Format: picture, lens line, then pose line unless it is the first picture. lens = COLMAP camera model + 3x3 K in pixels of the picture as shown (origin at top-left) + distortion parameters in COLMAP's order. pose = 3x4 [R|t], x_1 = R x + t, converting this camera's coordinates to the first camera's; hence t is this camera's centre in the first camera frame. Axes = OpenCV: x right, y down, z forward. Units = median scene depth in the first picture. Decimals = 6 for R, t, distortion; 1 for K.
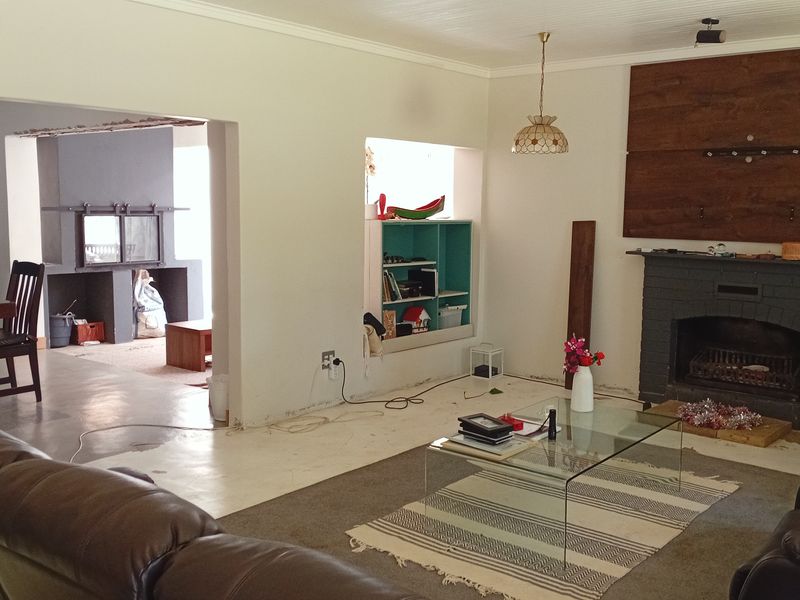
lens RADIAL K [[825.7, 0, 398.4], [0, 825.7, 297.7], [0, 0, 1]] dist [0.109488, -0.215833]
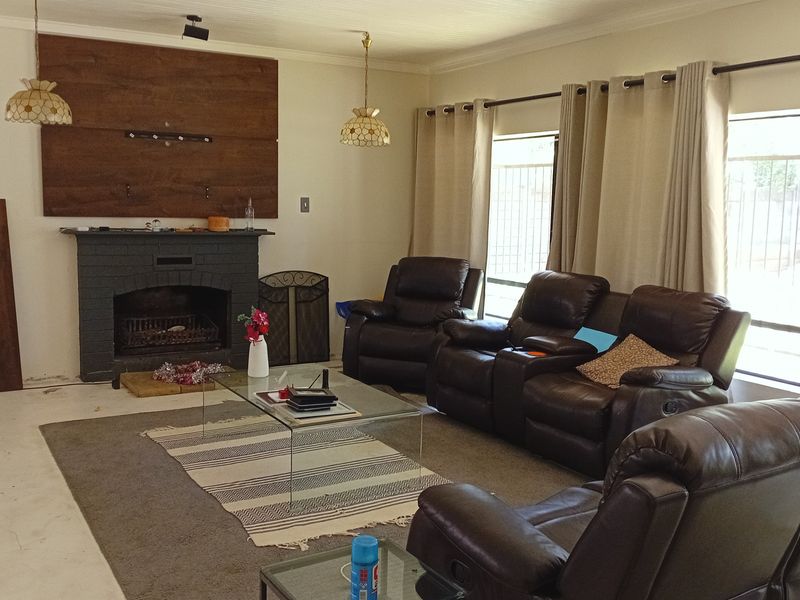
lens RADIAL K [[825.7, 0, 398.4], [0, 825.7, 297.7], [0, 0, 1]] dist [0.109488, -0.215833]
pose [[0.331206, -0.121452, 0.935709, -0.537302], [0.091264, 0.991155, 0.096345, -0.039928], [-0.939134, 0.053486, 0.339361, 0.341255]]
